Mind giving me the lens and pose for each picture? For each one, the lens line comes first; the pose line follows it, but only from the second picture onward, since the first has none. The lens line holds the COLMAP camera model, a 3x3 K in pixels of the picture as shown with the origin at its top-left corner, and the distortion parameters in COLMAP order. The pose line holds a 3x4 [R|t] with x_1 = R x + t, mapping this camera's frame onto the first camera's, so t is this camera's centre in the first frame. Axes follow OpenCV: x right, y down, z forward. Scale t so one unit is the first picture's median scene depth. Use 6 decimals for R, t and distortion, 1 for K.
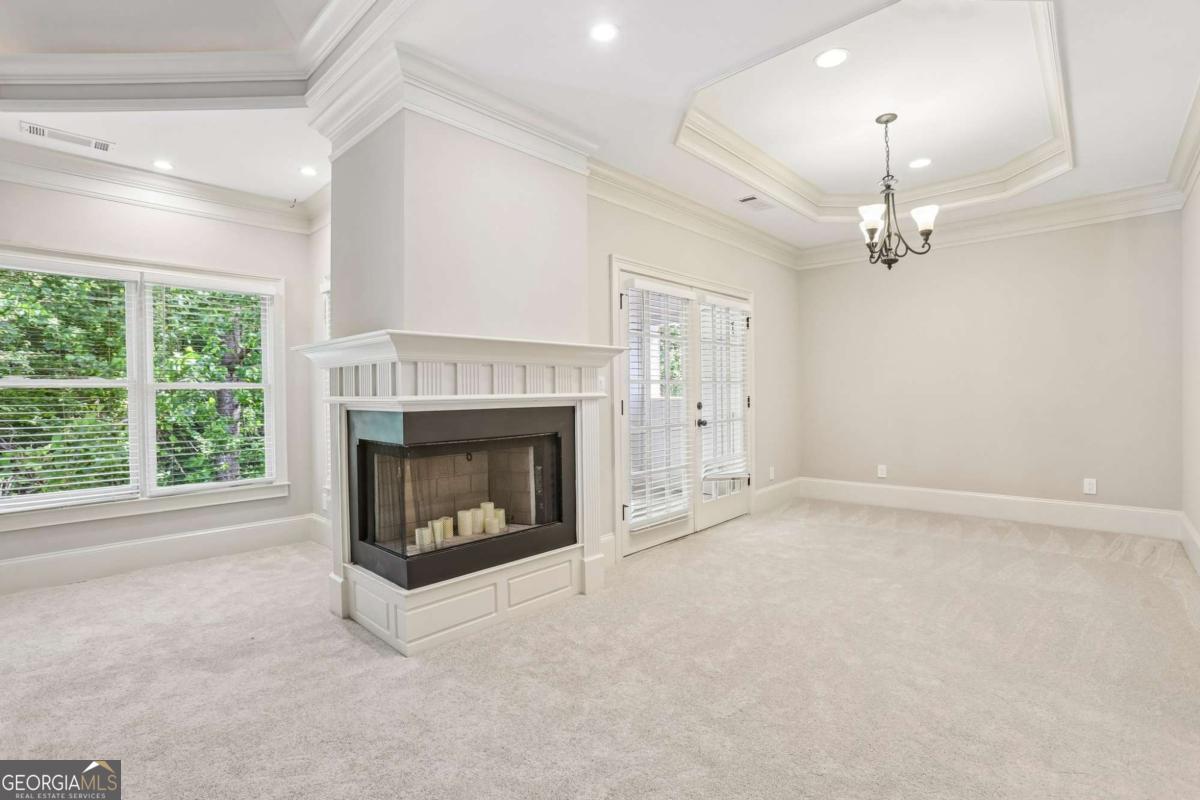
lens RADIAL K [[550.0, 0, 600.1], [0, 550.0, 397.4], [0, 0, 1]] dist [-0.037521, 0.008204]
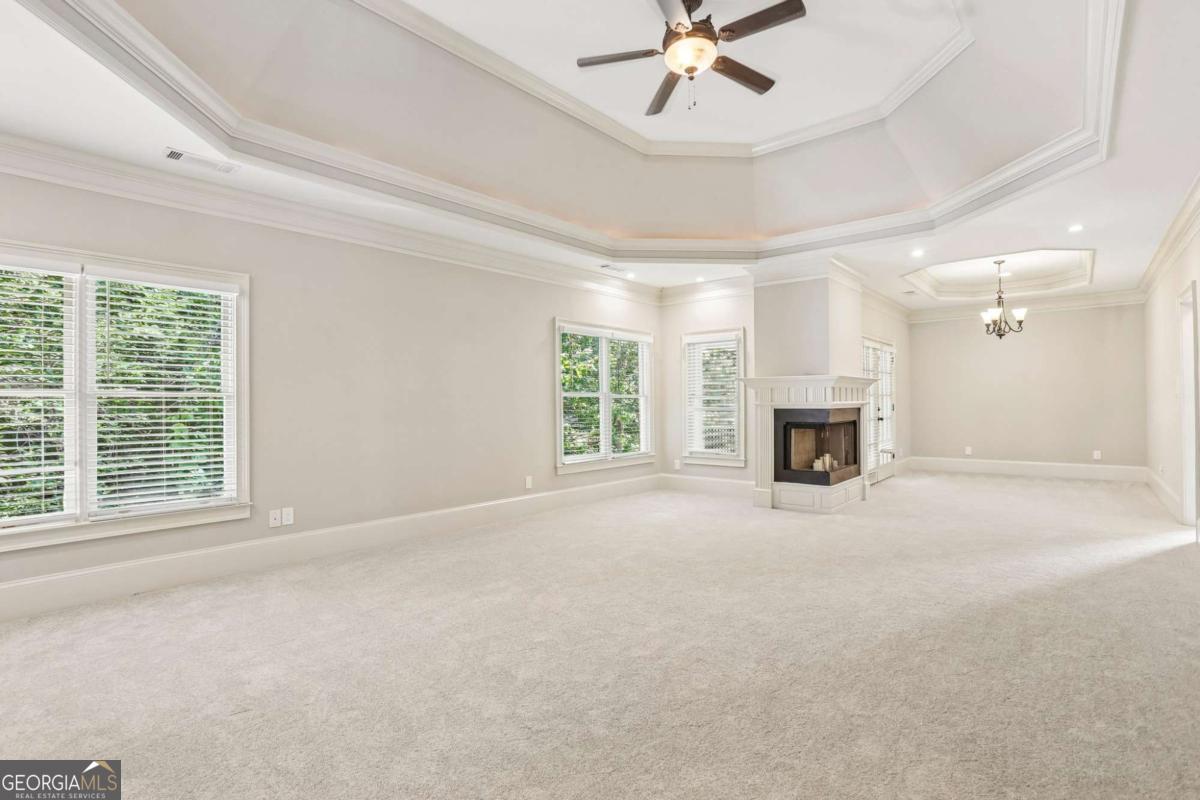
lens RADIAL K [[593.9, 0, 599.0], [0, 593.9, 400.5], [0, 0, 1]] dist [-0.005725, 0.001060]
pose [[0.997422, 0.003538, 0.071666, -1.177835], [-0.002277, 0.999841, -0.017670, 0.031403], [-0.071717, 0.017461, 0.997272, -1.134548]]
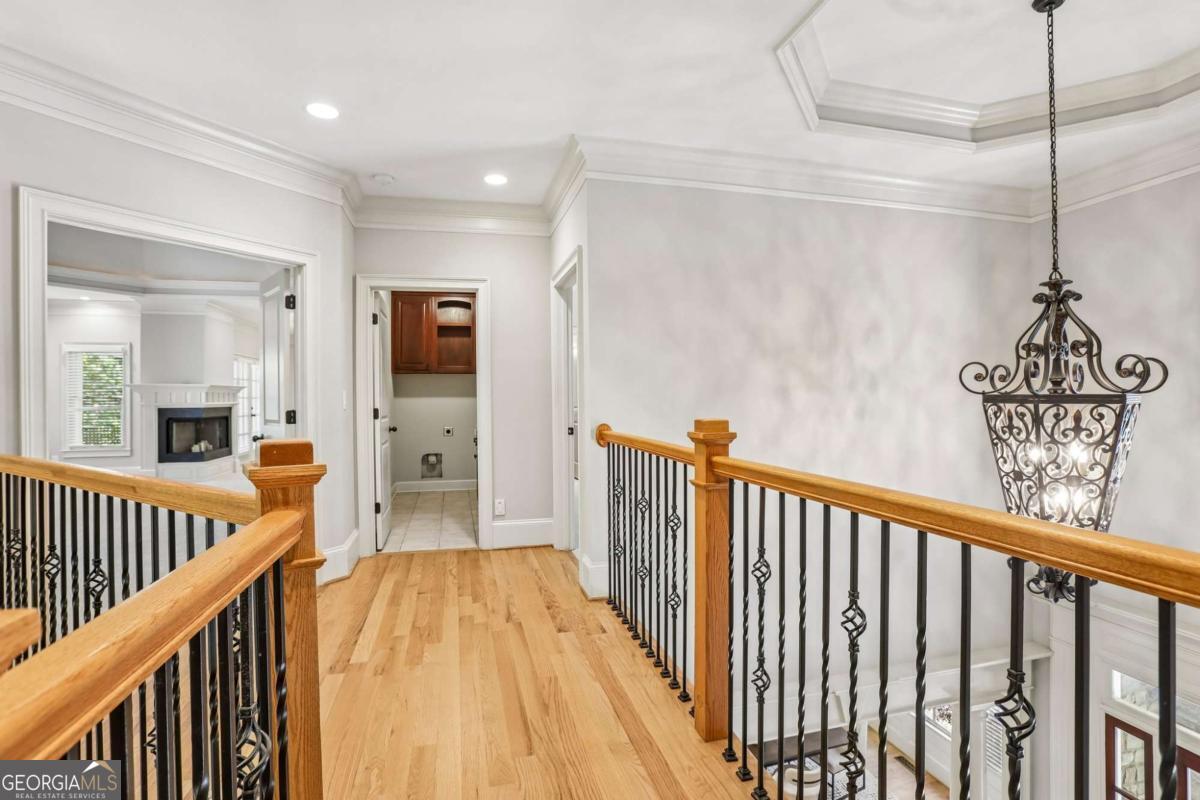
lens RADIAL K [[550.0, 0, 590.4], [0, 550.0, 396.8], [0, 0, 1]] dist [-0.037521, 0.008204]
pose [[0.520289, 0.011369, 0.853915, -1.500240], [0.011520, 0.999727, -0.020329, 0.042724], [-0.853913, 0.020414, 0.520016, -2.095928]]
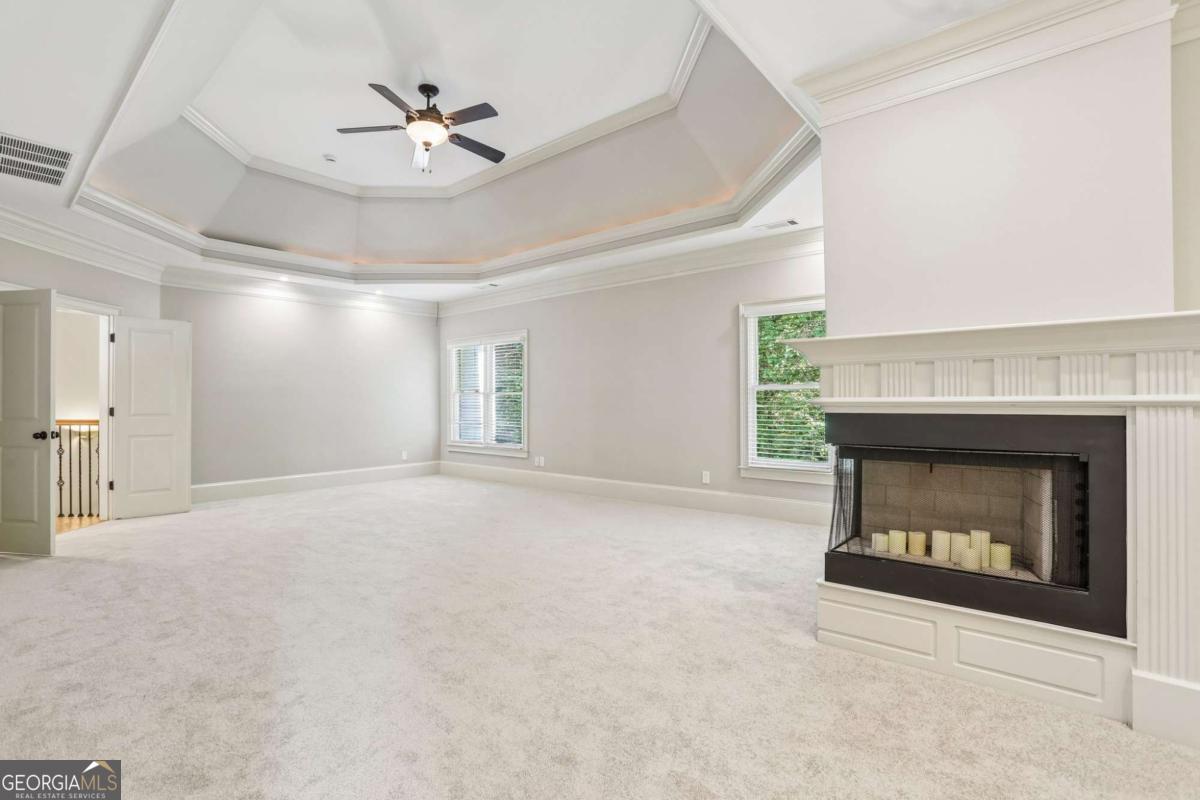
lens RADIAL K [[550.0, 0, 601.1], [0, 550.0, 394.9], [0, 0, 1]] dist [-0.037521, 0.008204]
pose [[0.092419, 0.005383, -0.995706, 0.503230], [-0.005379, 0.999973, 0.004907, -0.007967], [0.995706, 0.004902, 0.092445, 0.355663]]
